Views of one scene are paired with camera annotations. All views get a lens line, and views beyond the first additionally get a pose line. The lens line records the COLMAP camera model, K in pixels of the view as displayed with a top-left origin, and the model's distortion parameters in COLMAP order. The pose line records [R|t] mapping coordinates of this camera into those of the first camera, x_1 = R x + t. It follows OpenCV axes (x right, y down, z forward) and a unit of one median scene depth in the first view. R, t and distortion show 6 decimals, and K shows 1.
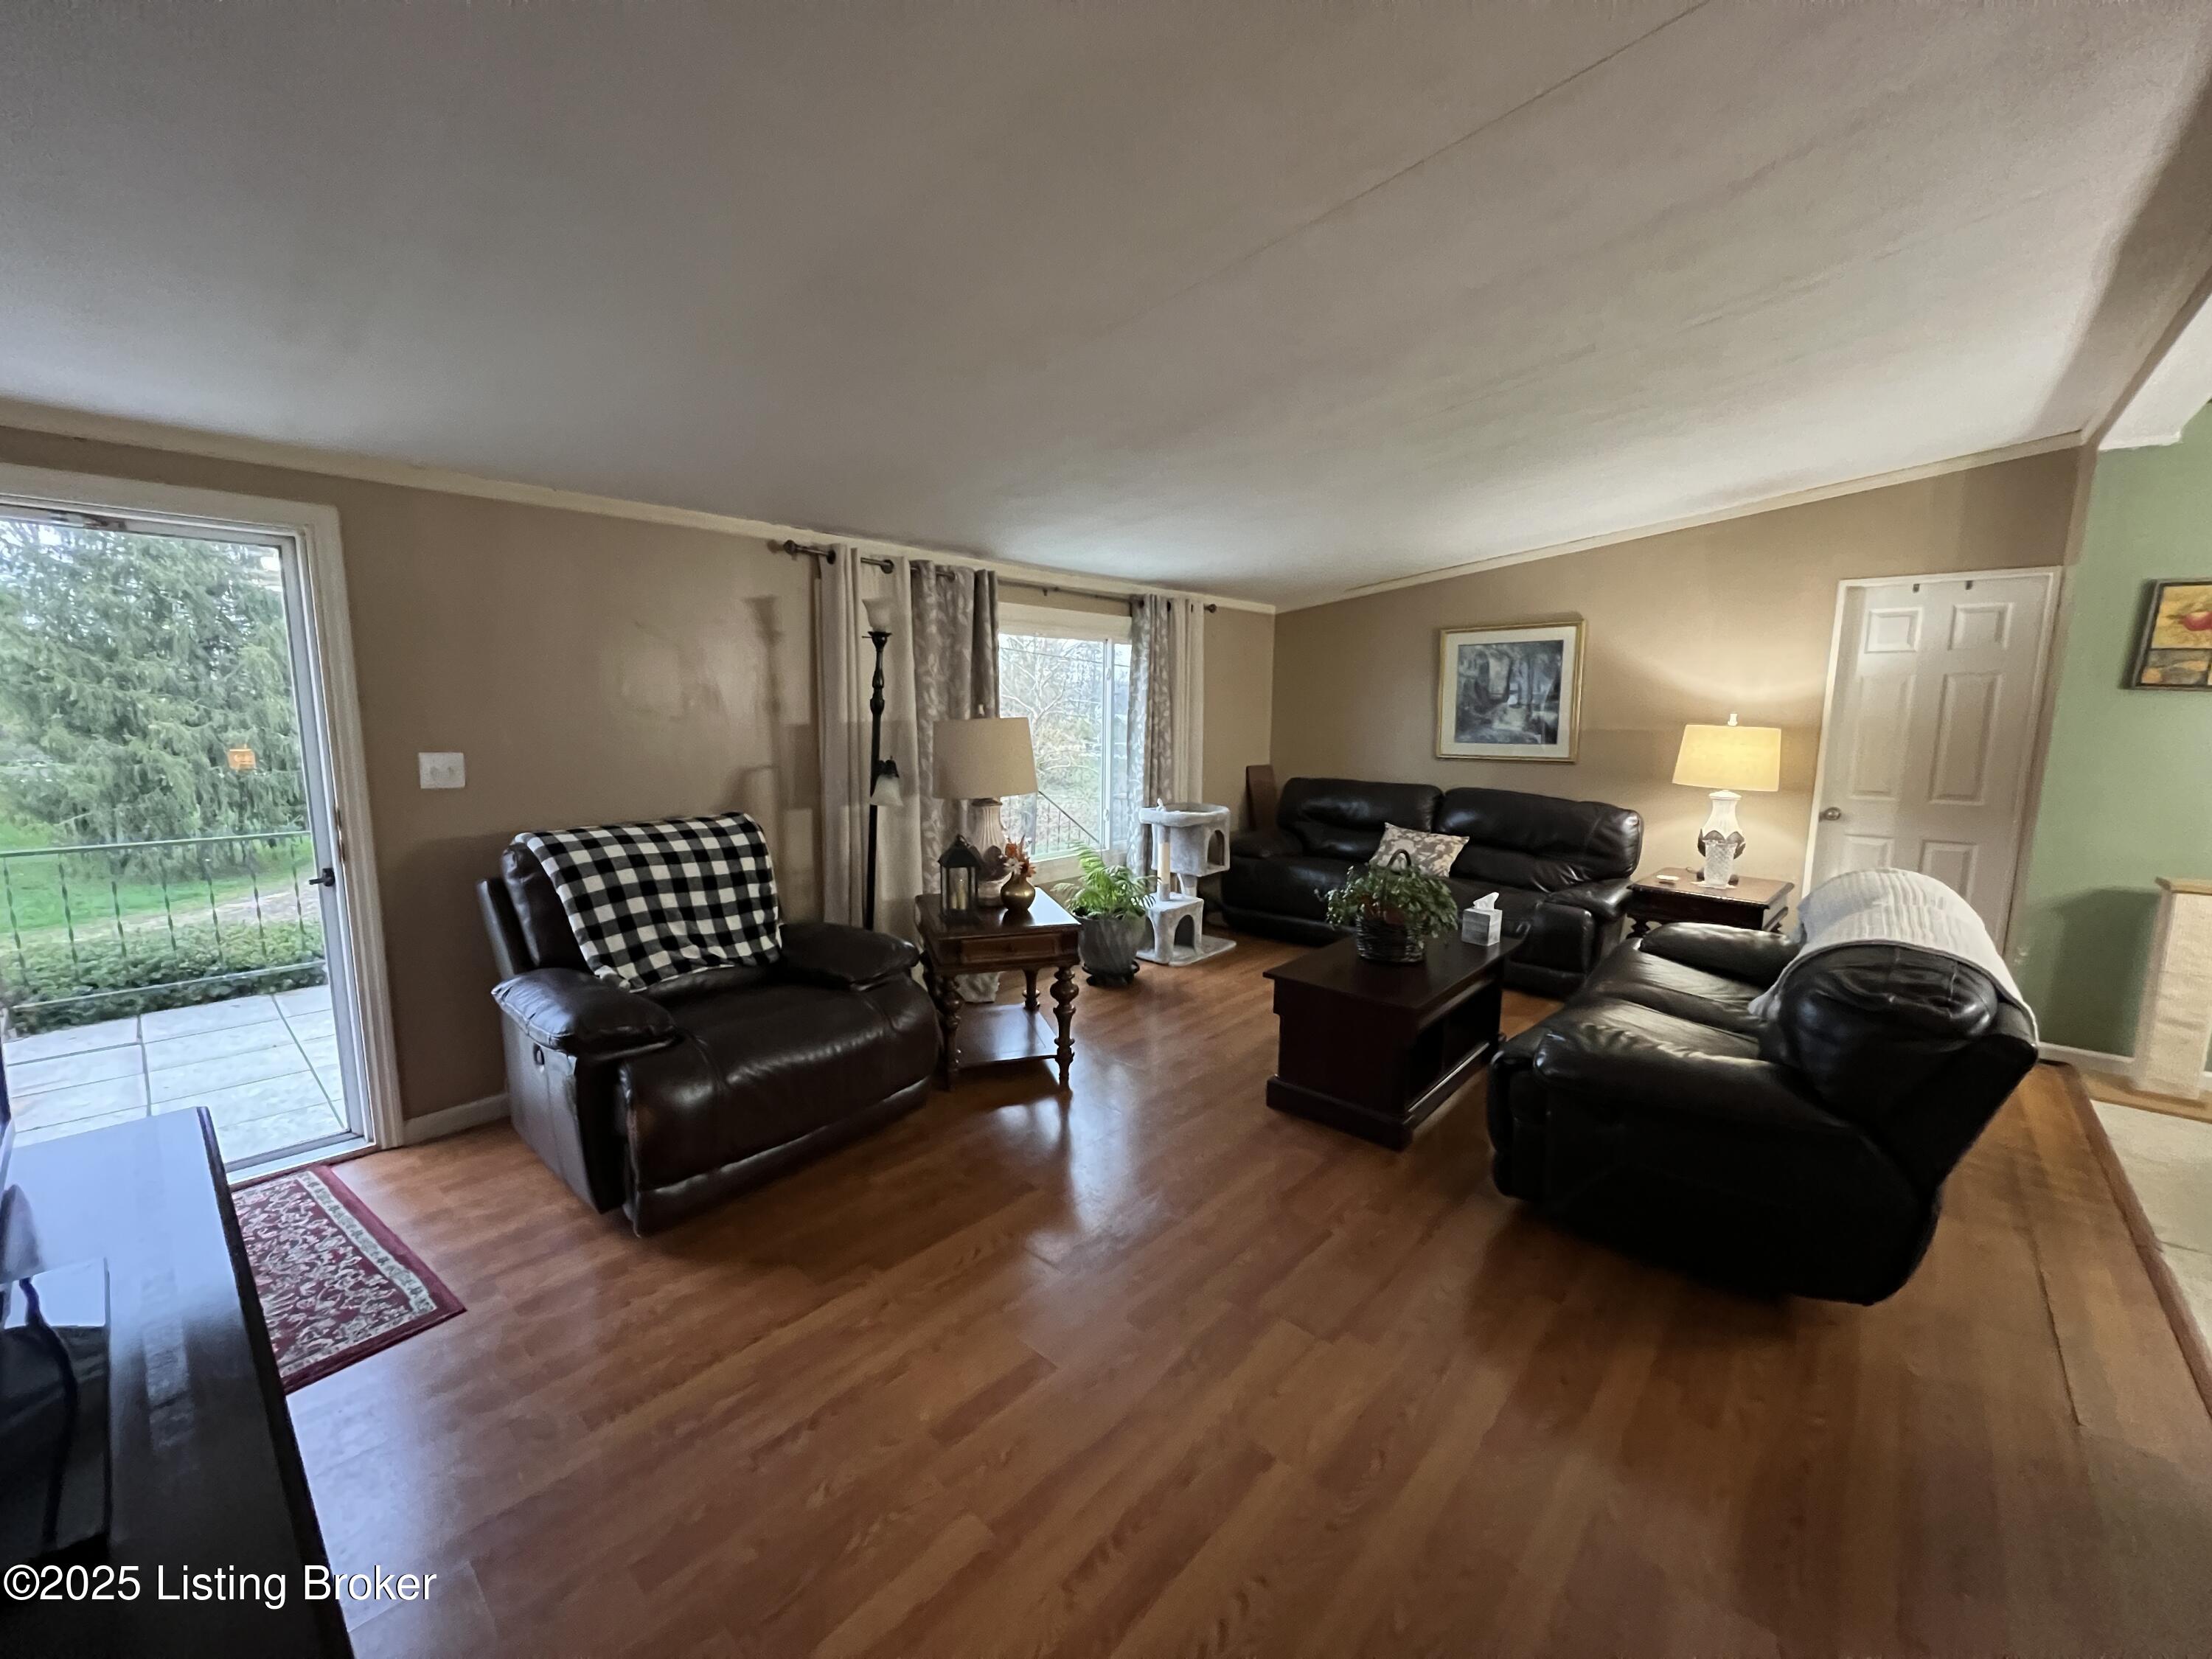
lens RADIAL K [[882.2, 0, 1106.0], [0, 882.2, 829.5], [0, 0, 1]] dist [-0.002904, -0.000425]
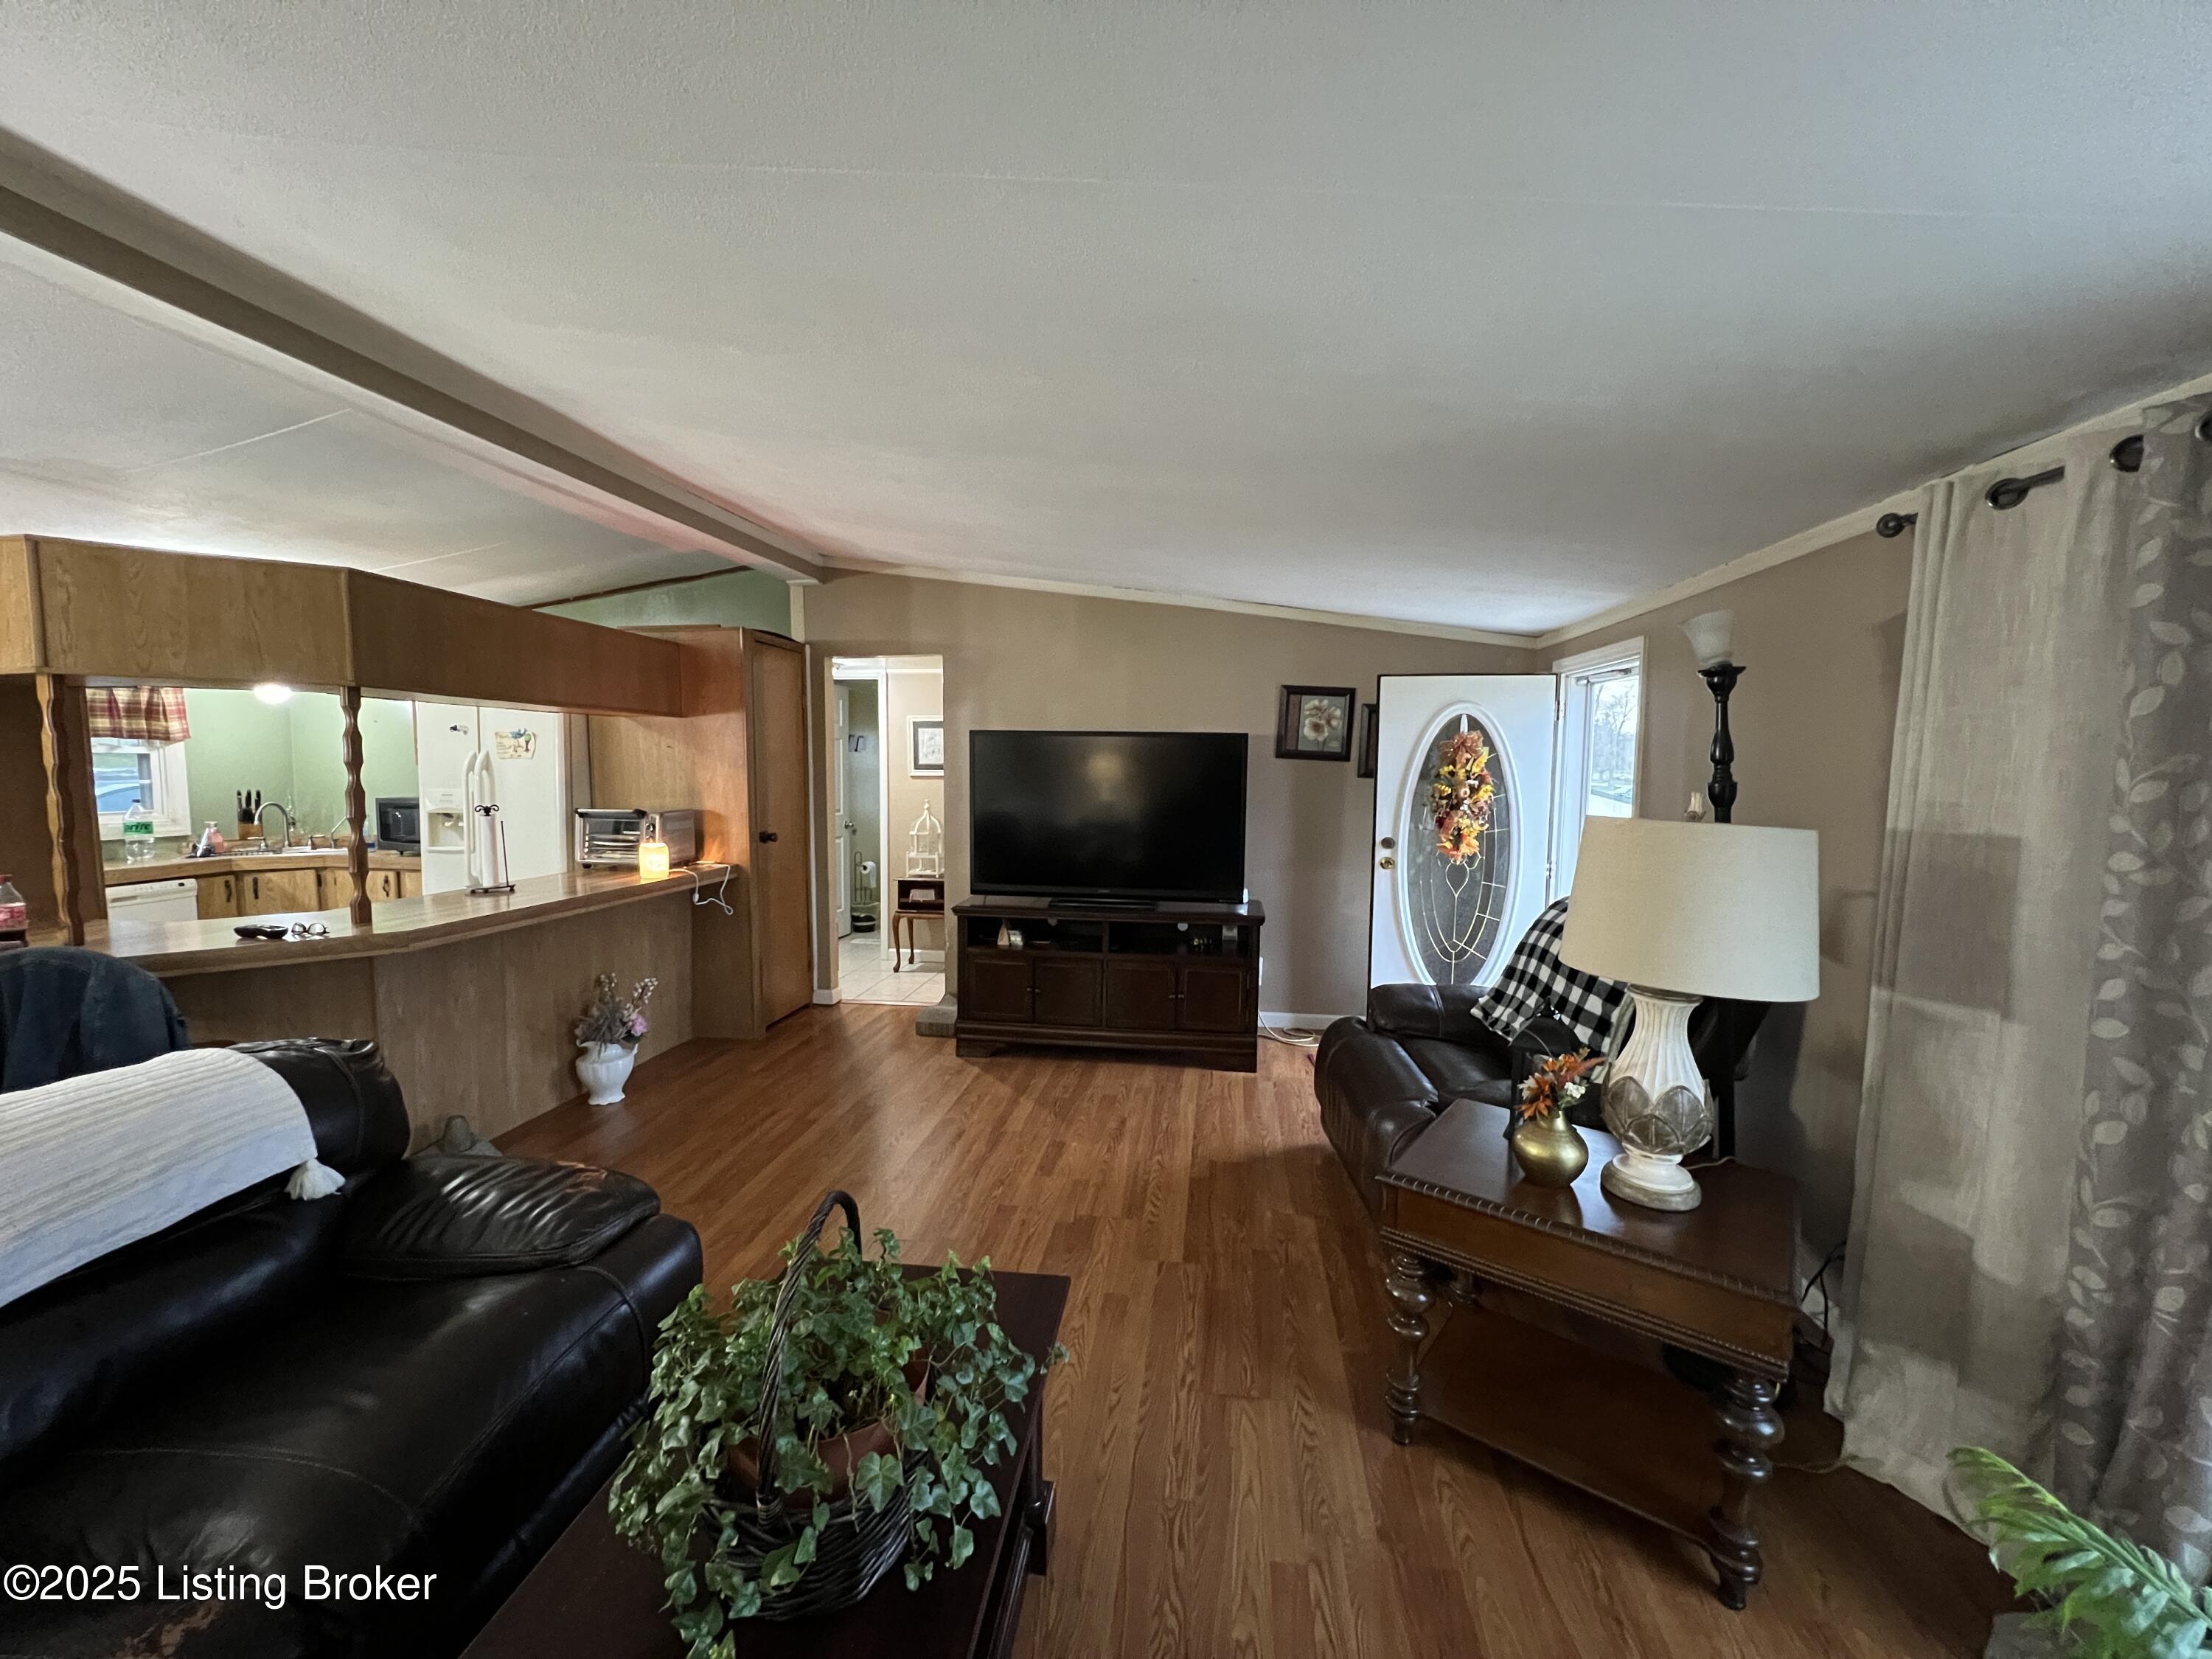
lens RADIAL K [[882.2, 0, 1106.0], [0, 882.2, 829.5], [0, 0, 1]] dist [-0.002904, -0.000425]
pose [[-0.818686, 0.027165, -0.573599, 0.413562], [-0.099408, 0.977095, 0.188157, -0.185064], [0.565572, 0.211062, -0.797234, 1.234568]]
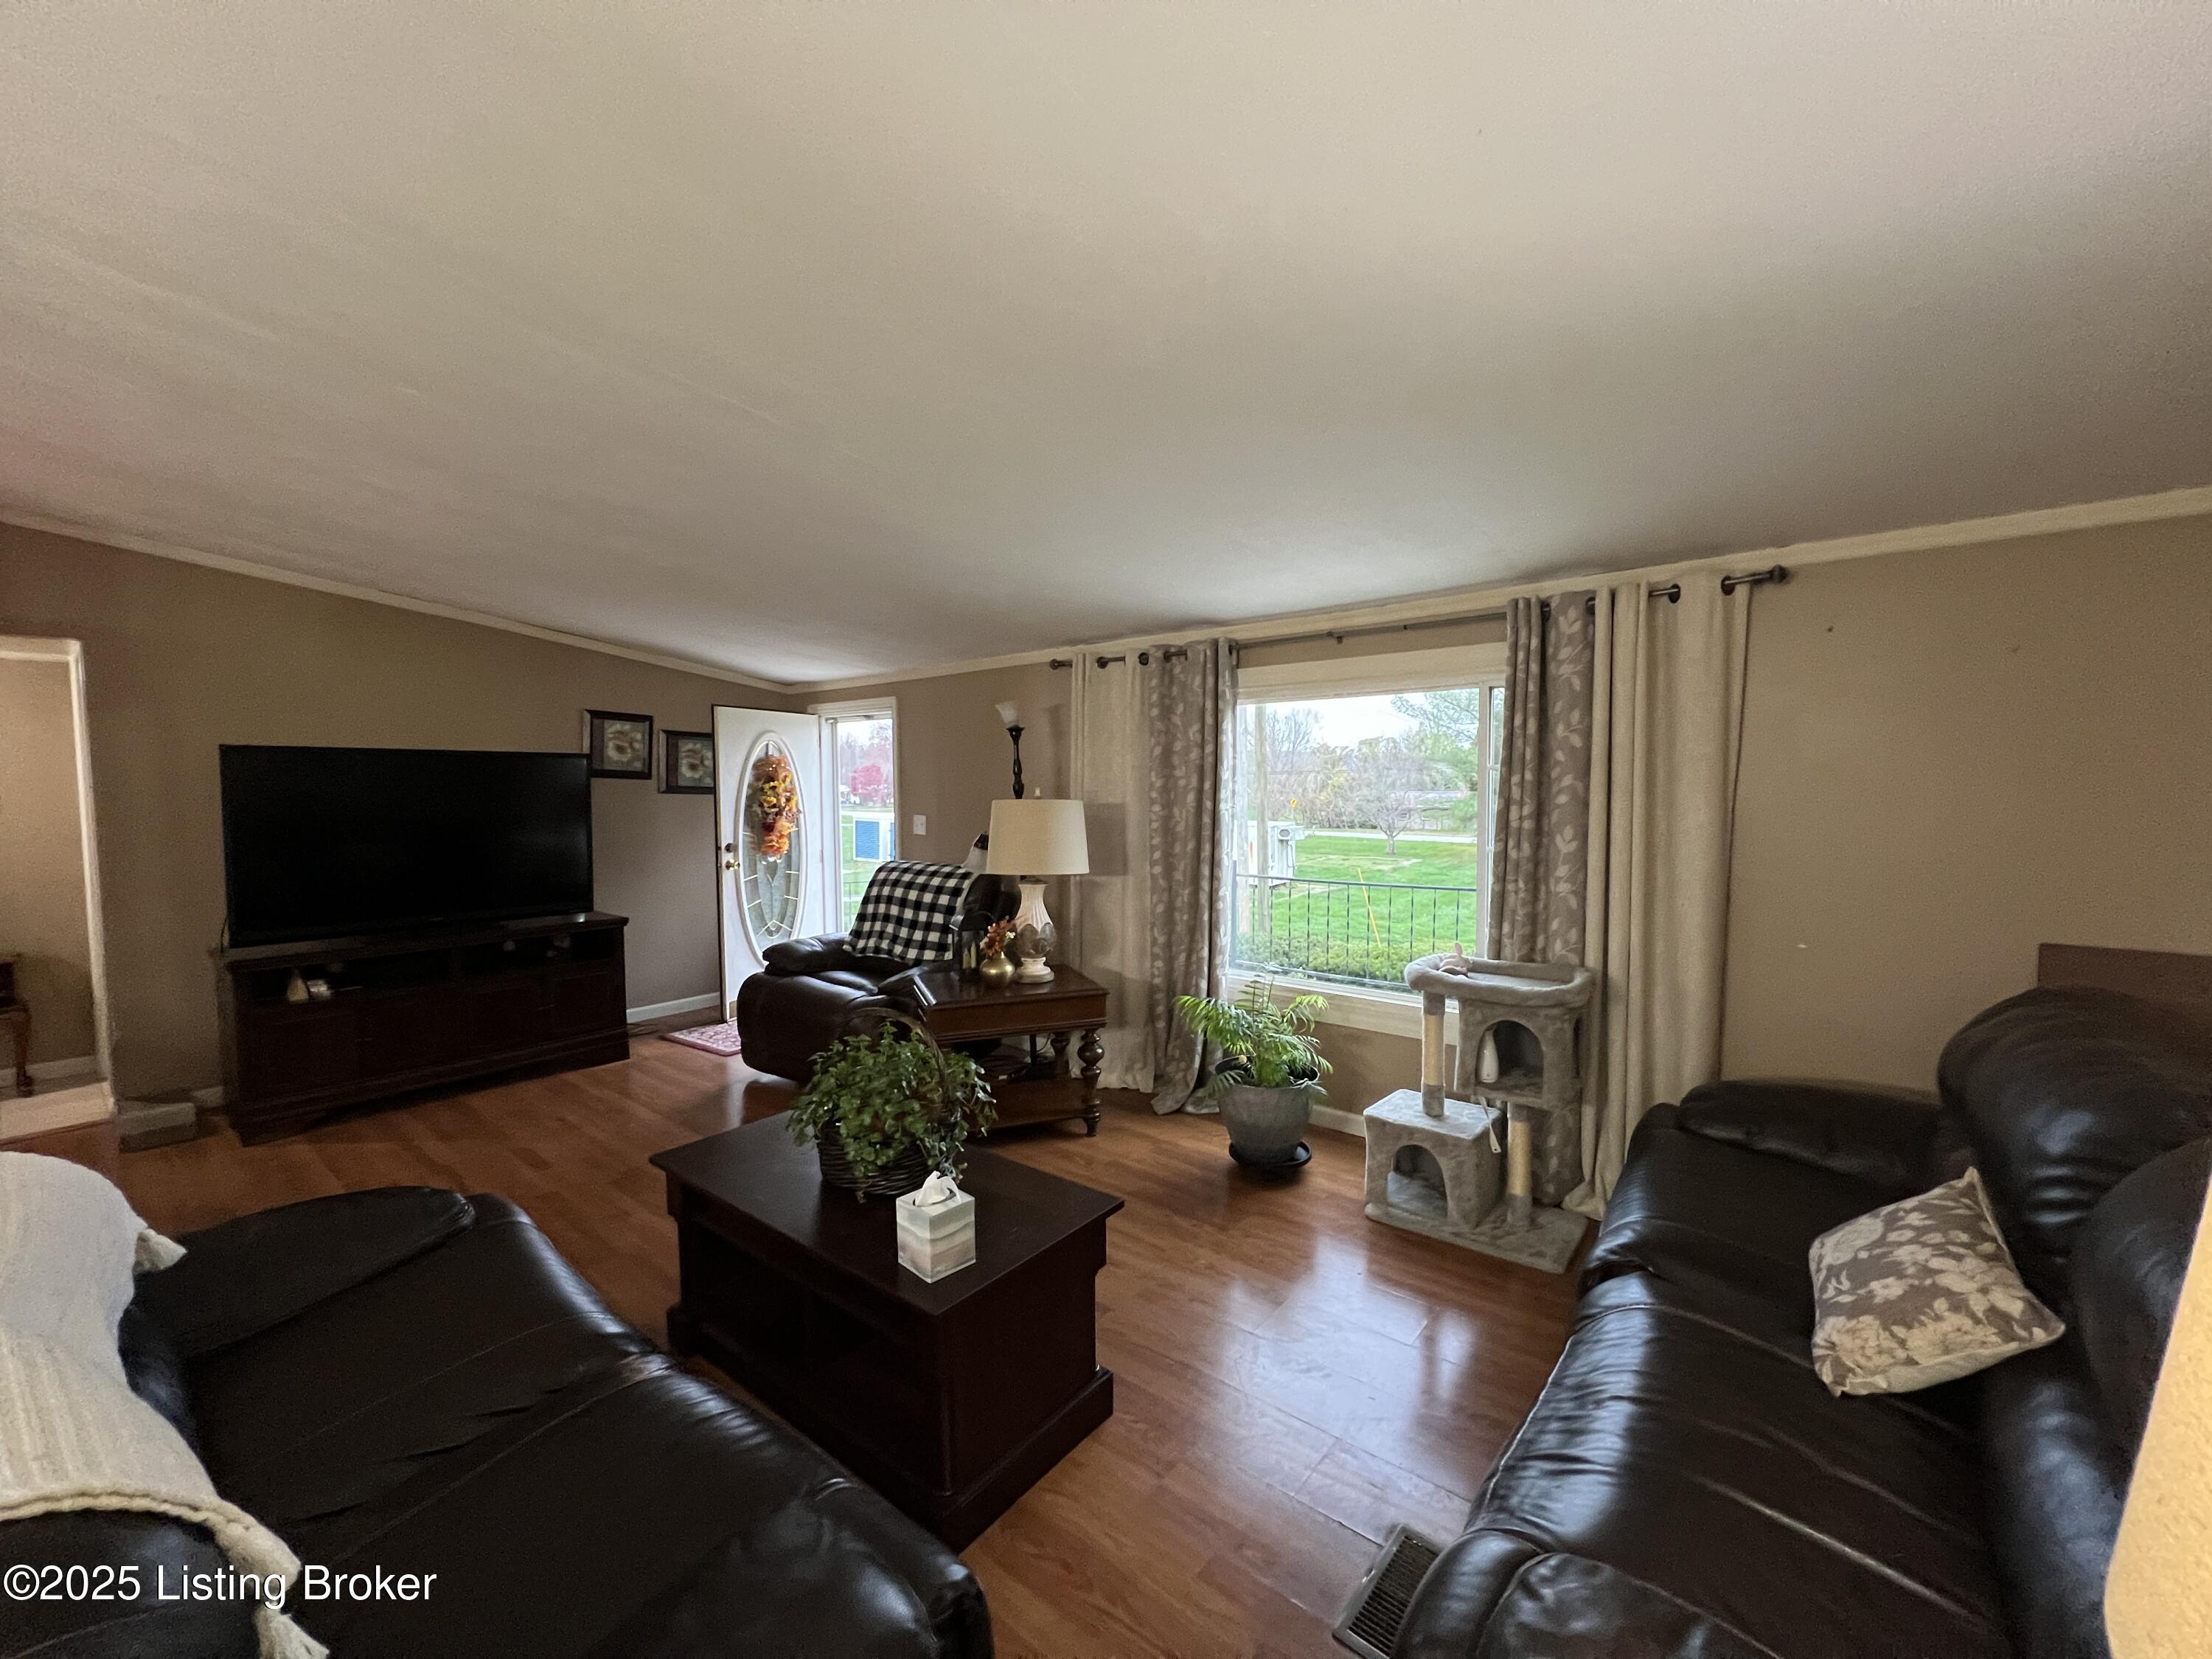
lens RADIAL K [[882.2, 0, 1106.0], [0, 882.2, 829.5], [0, 0, 1]] dist [-0.002904, -0.000425]
pose [[0.056746, 0.040083, -0.997584, 0.928068], [-0.135962, 0.990195, 0.032052, -0.139686], [0.989088, 0.133815, 0.061639, 1.045398]]
